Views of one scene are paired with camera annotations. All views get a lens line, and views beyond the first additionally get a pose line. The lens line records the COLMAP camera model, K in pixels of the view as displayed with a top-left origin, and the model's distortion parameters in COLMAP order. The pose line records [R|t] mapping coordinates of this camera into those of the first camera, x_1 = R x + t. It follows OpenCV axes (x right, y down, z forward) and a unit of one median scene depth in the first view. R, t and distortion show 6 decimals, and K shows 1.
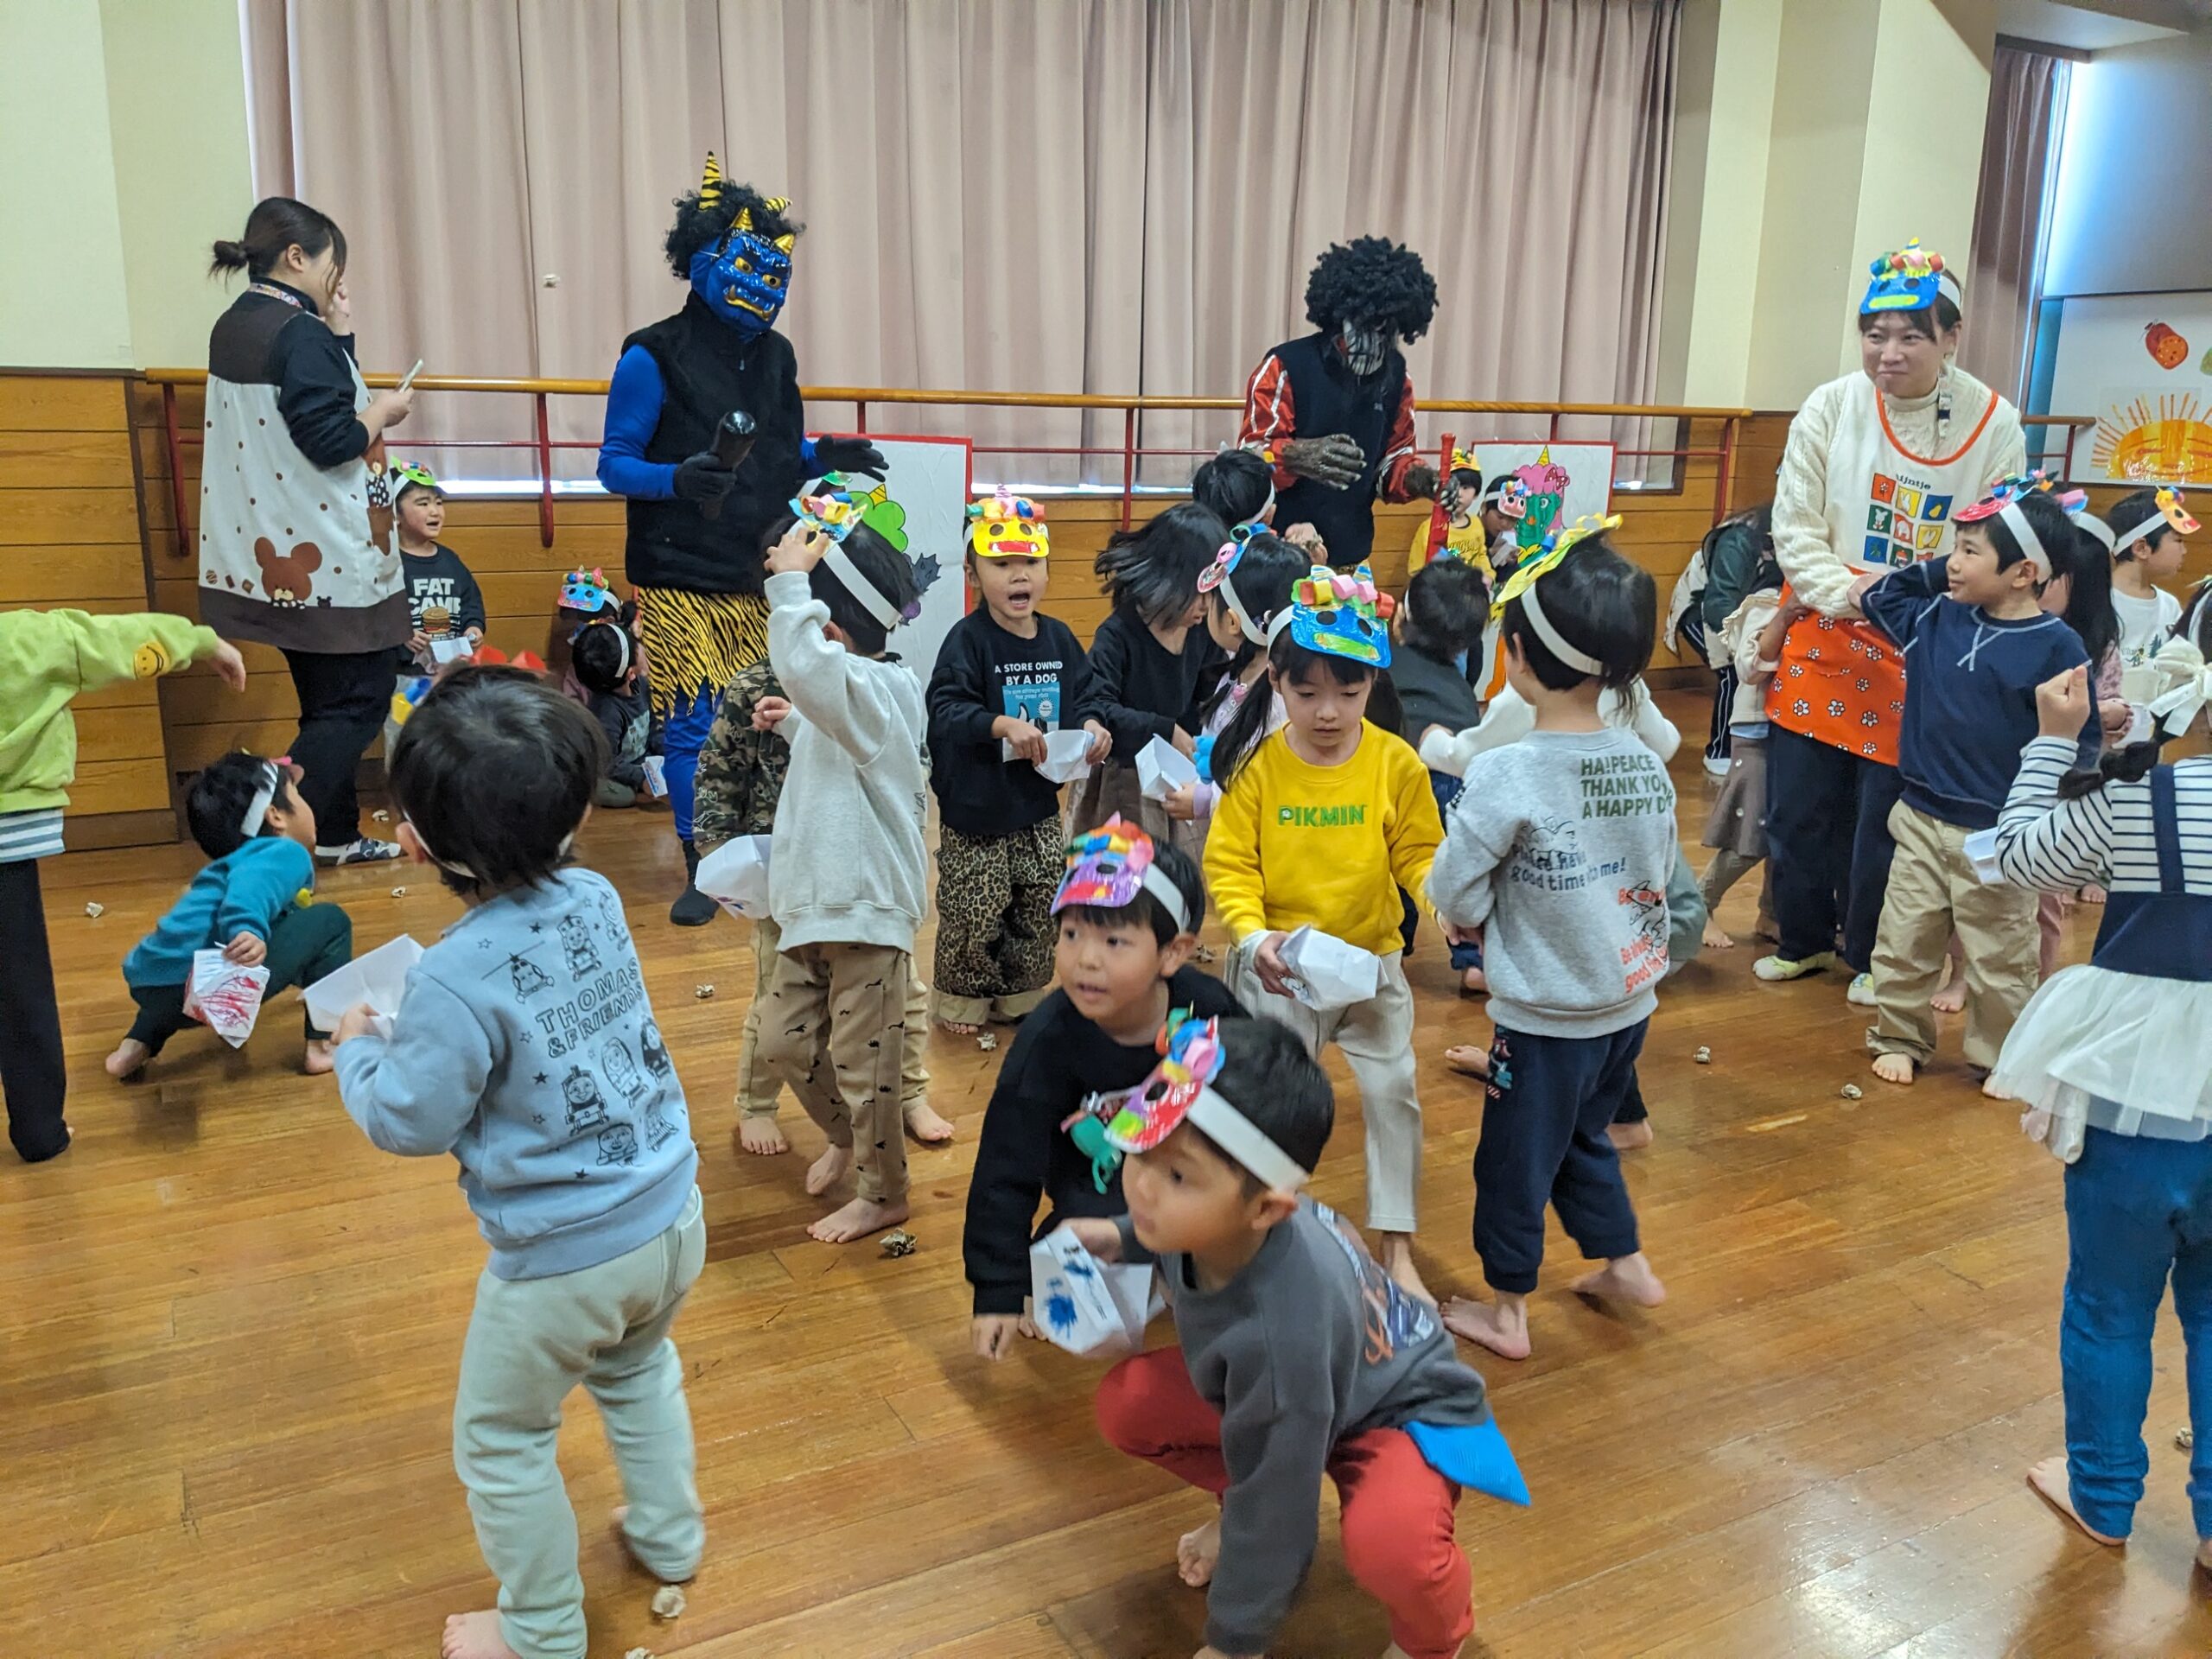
lens RADIAL K [[1708.2, 0, 1177.5], [0, 1708.2, 776.4], [0, 0, 1]] dist [0.000873, 0.002104]
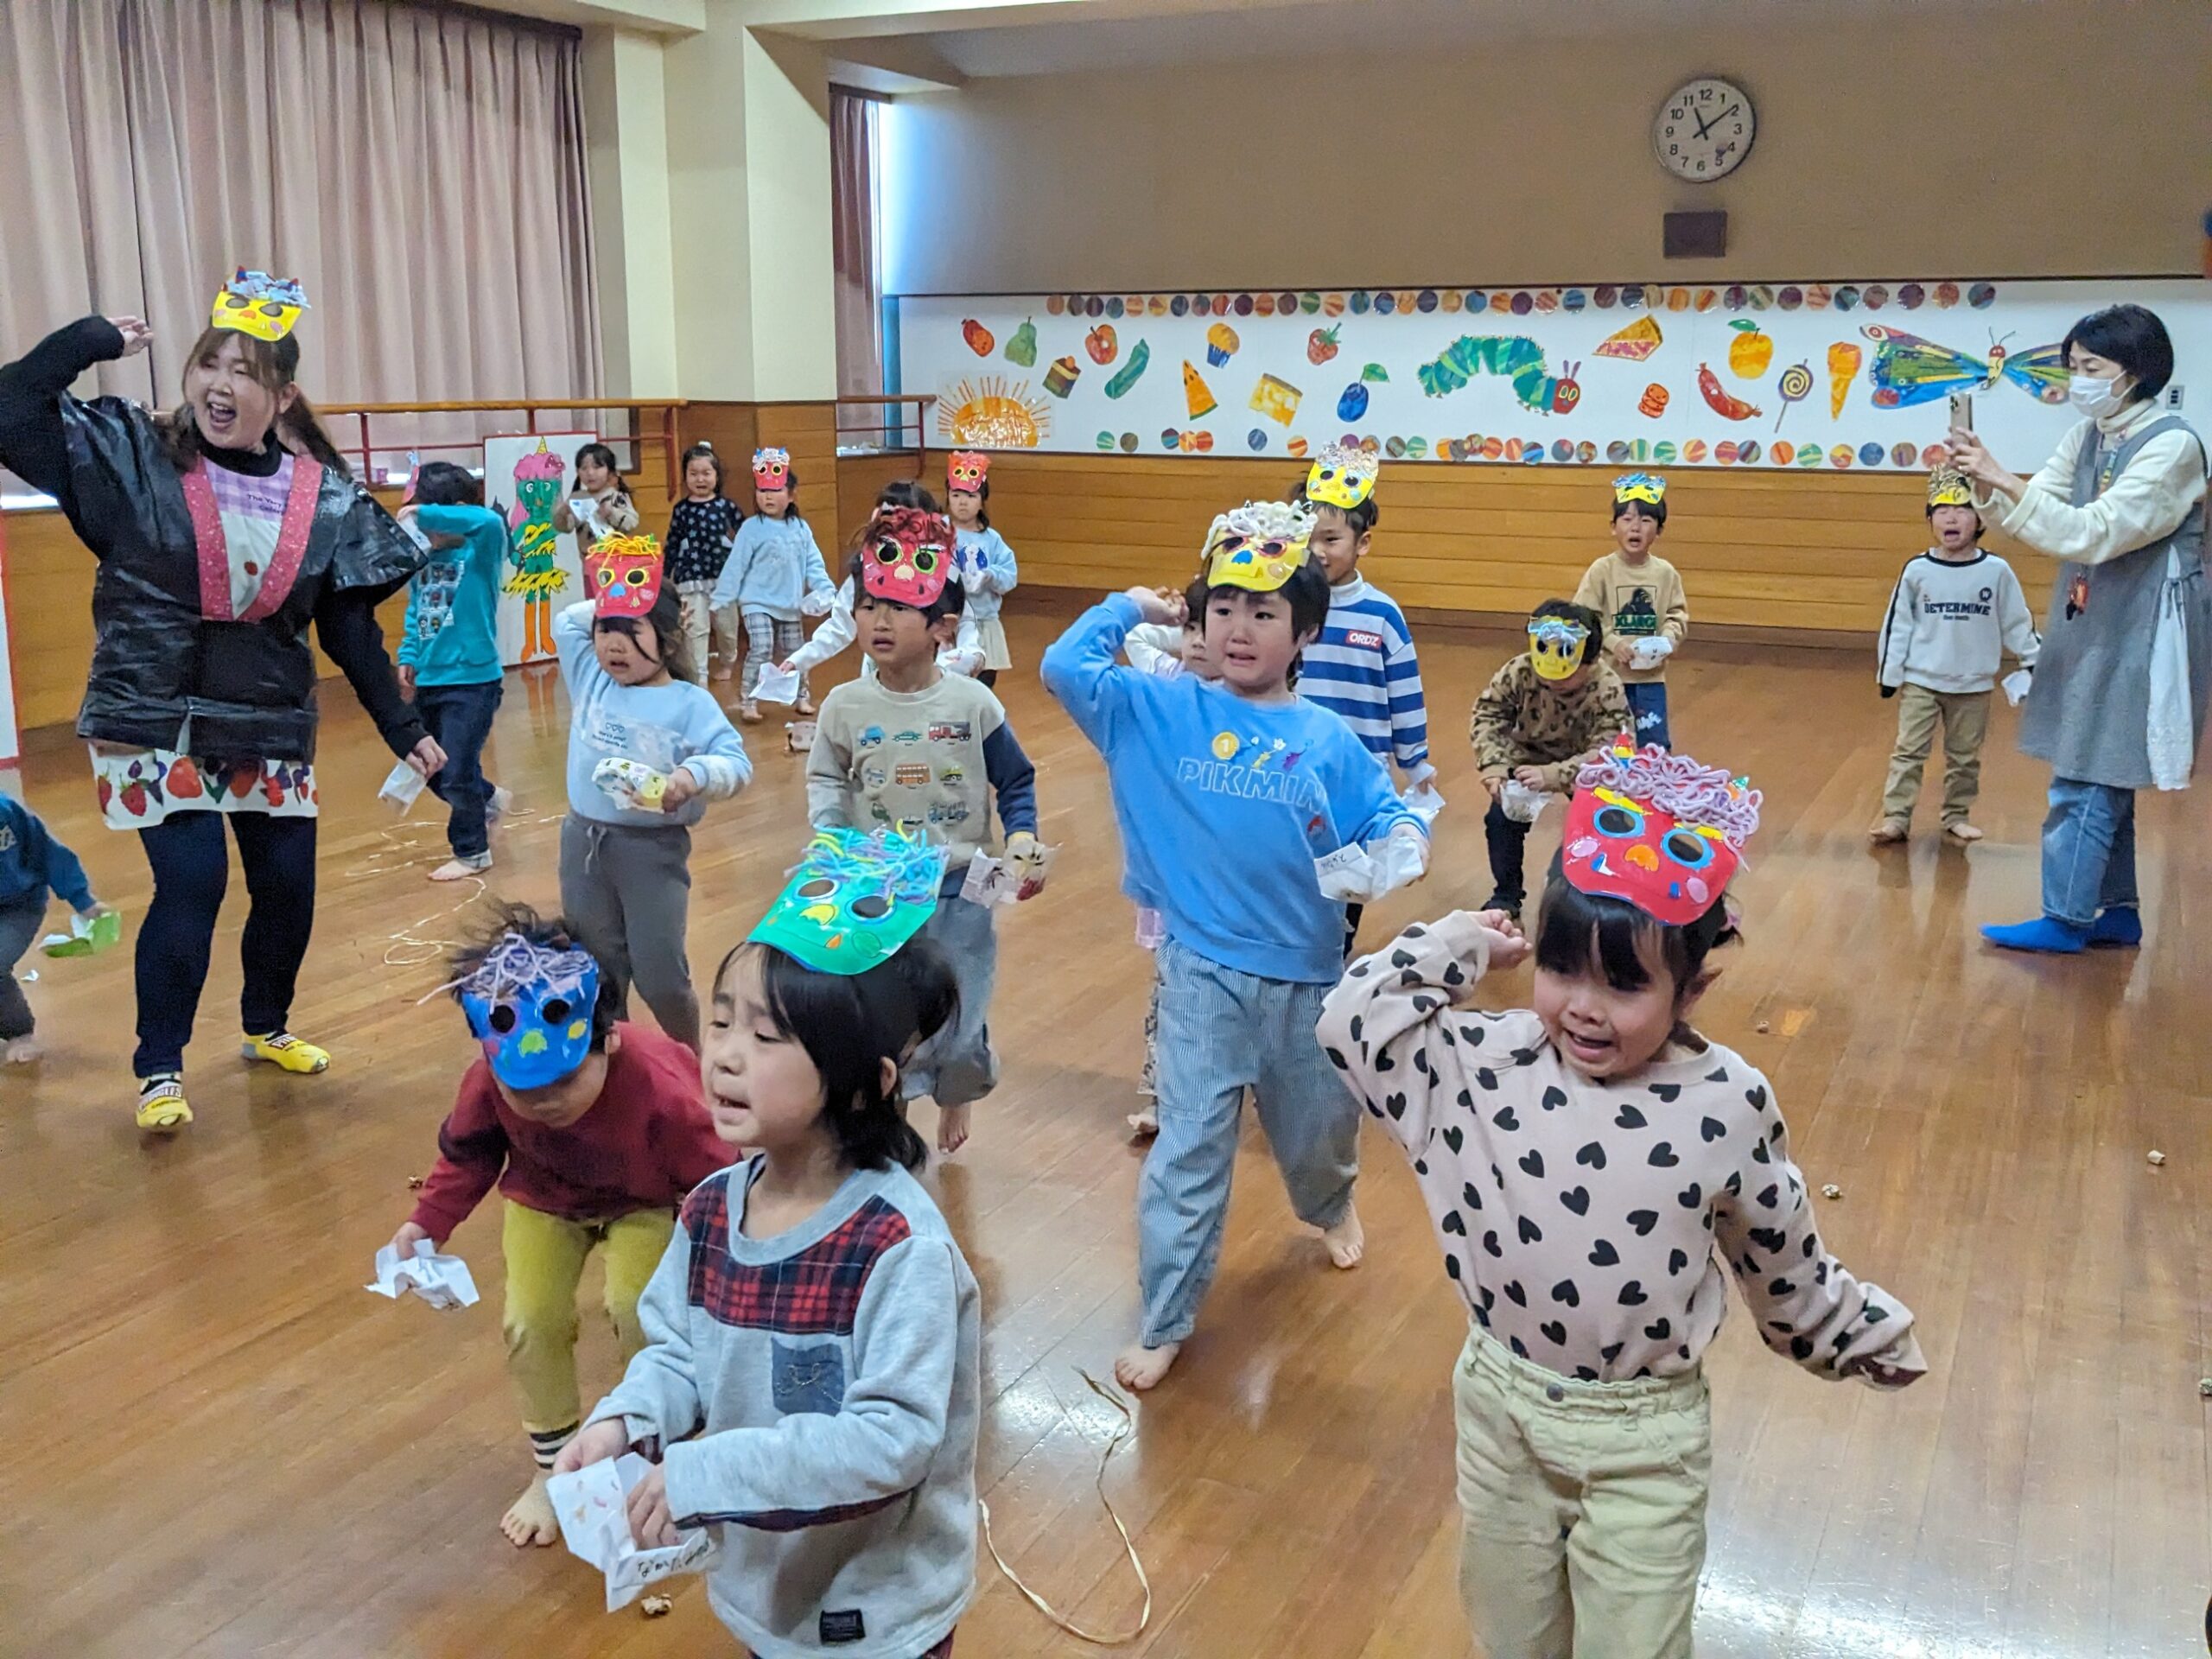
lens RADIAL K [[2103.7, 0, 1126.1], [0, 2103.7, 834.1], [0, 0, 1]] dist [0.093276, -0.137364]
pose [[0.832333, -0.139827, 0.536349, -0.243637], [0.135196, 0.989646, 0.048198, 0.056120], [-0.537535, 0.032395, 0.842619, -0.402731]]
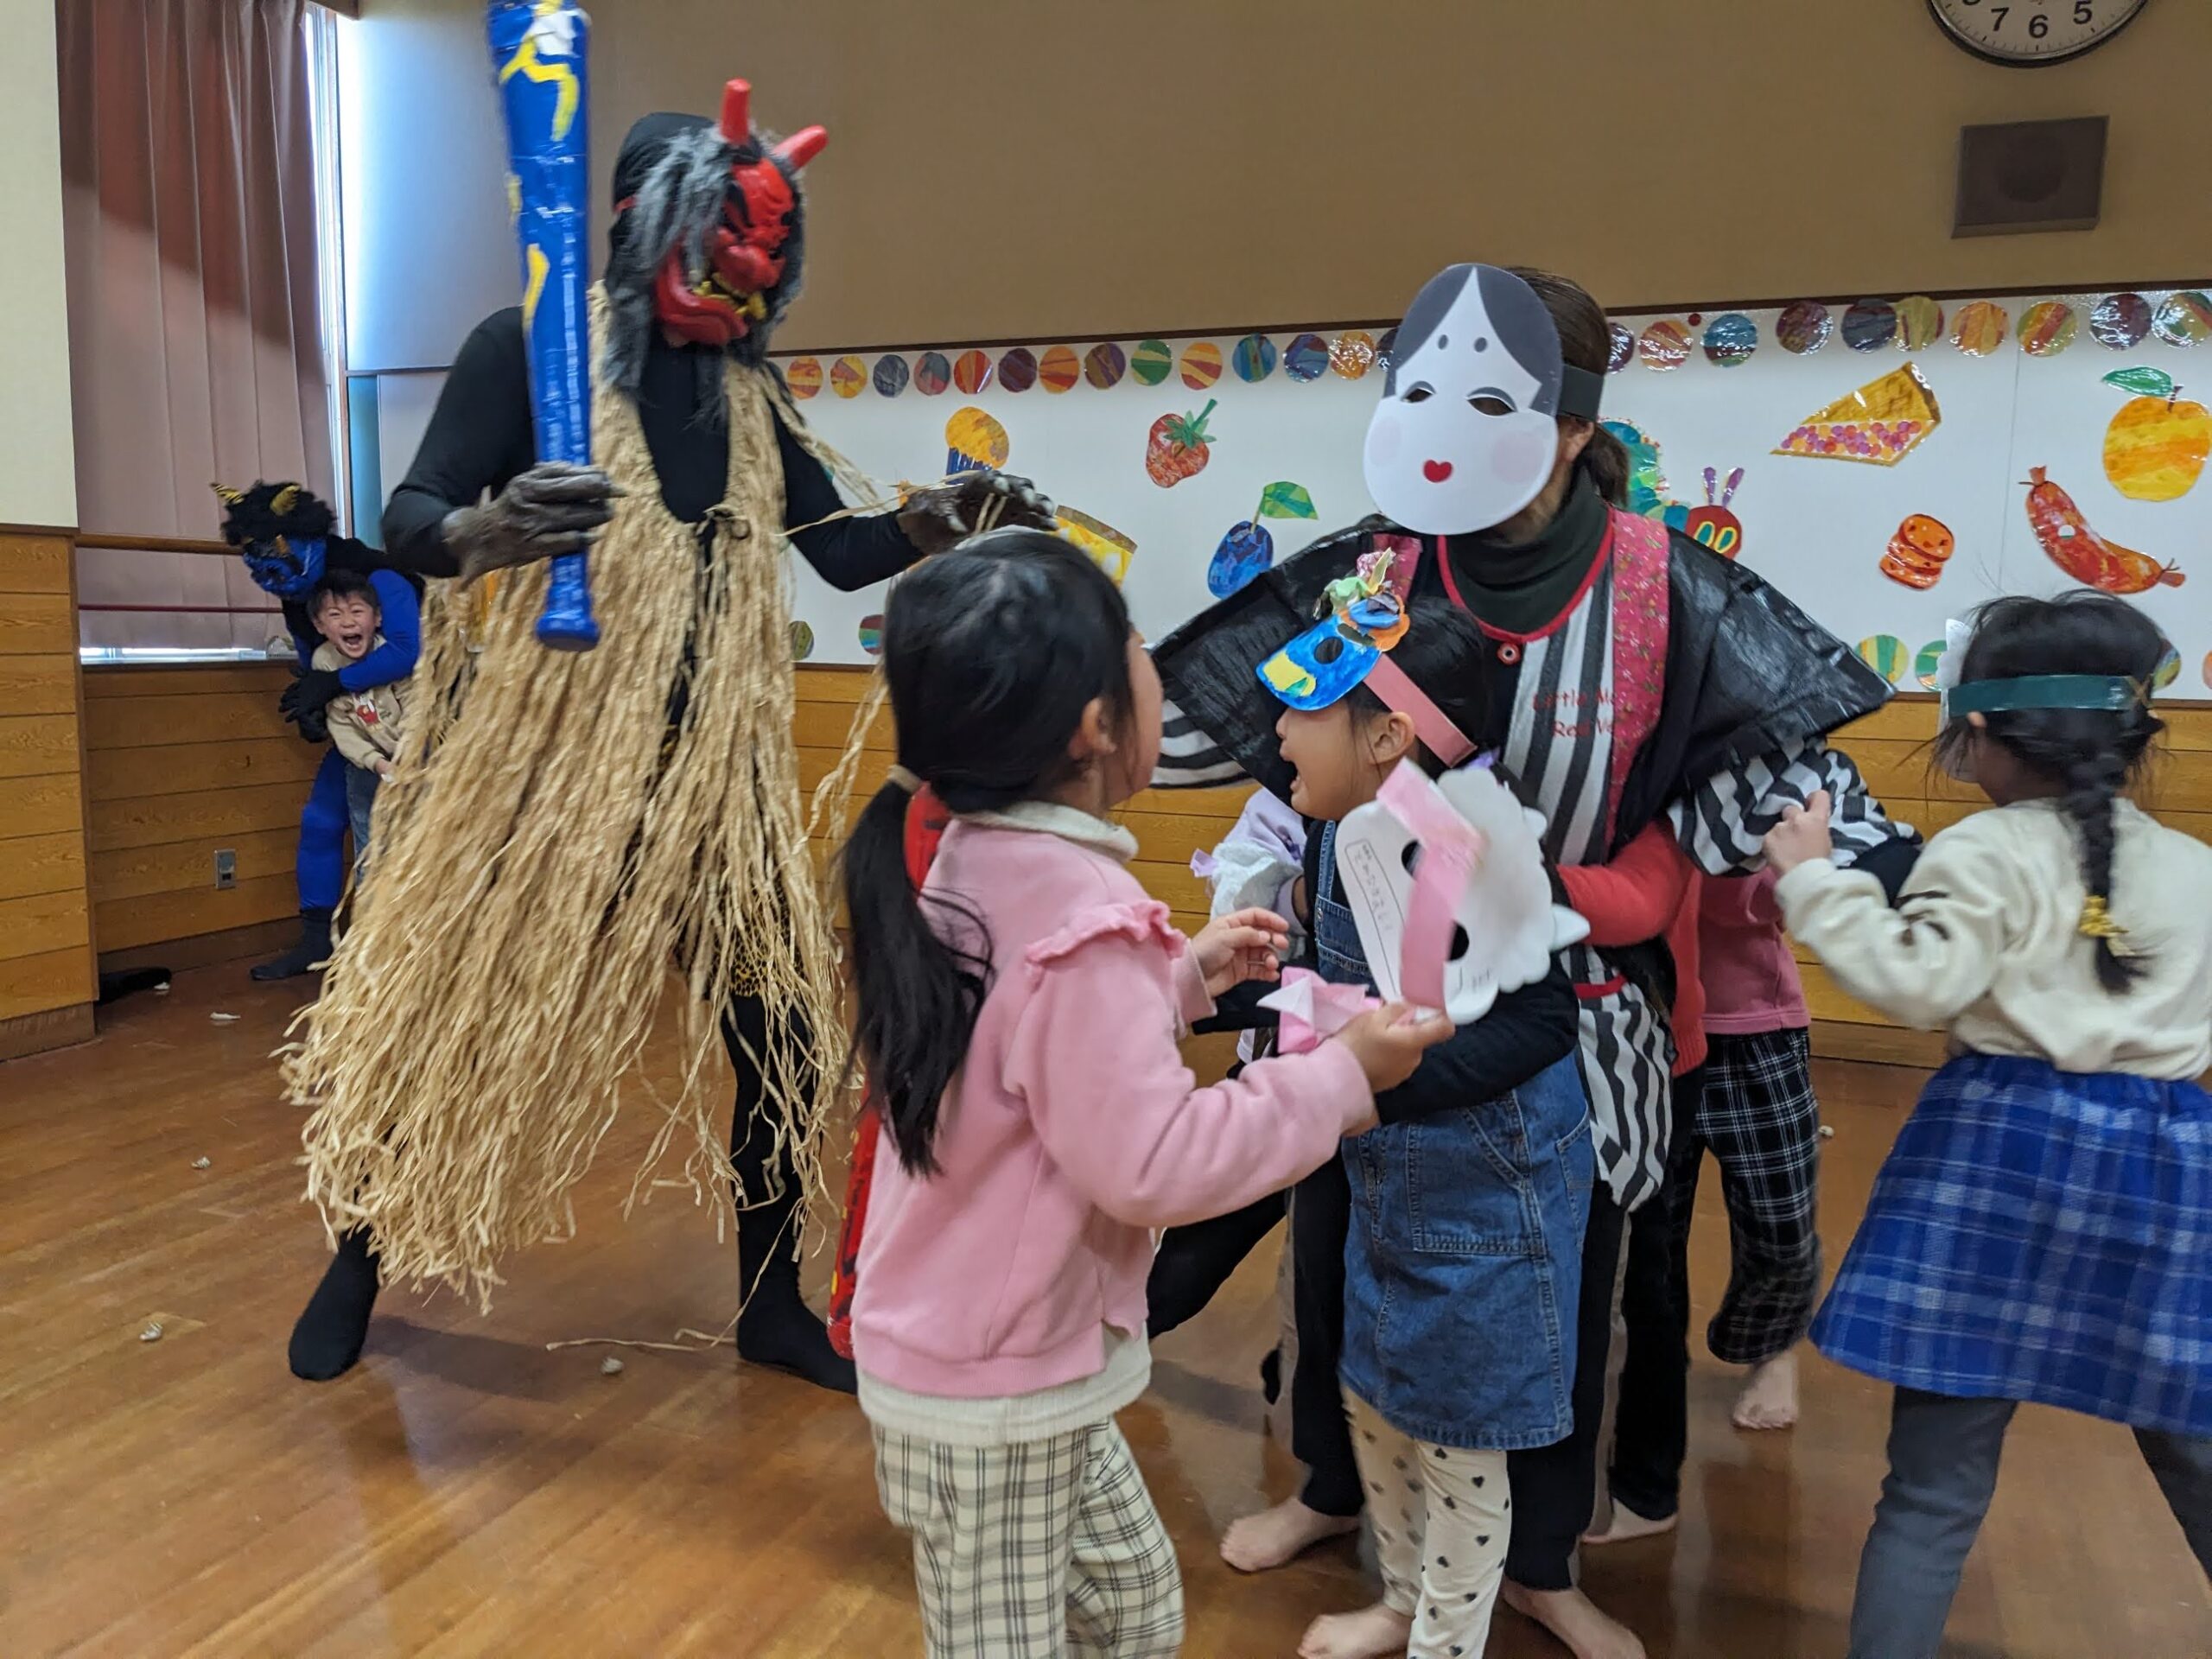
lens RADIAL K [[1752.2, 0, 1076.2], [0, 1752.2, 836.8], [0, 0, 1]] dist [0.053493, -0.078569]
pose [[0.793122, -0.080986, 0.603654, 0.355849], [0.134789, 0.989884, -0.044292, -0.045870], [-0.593961, 0.116495, 0.796015, 0.374629]]
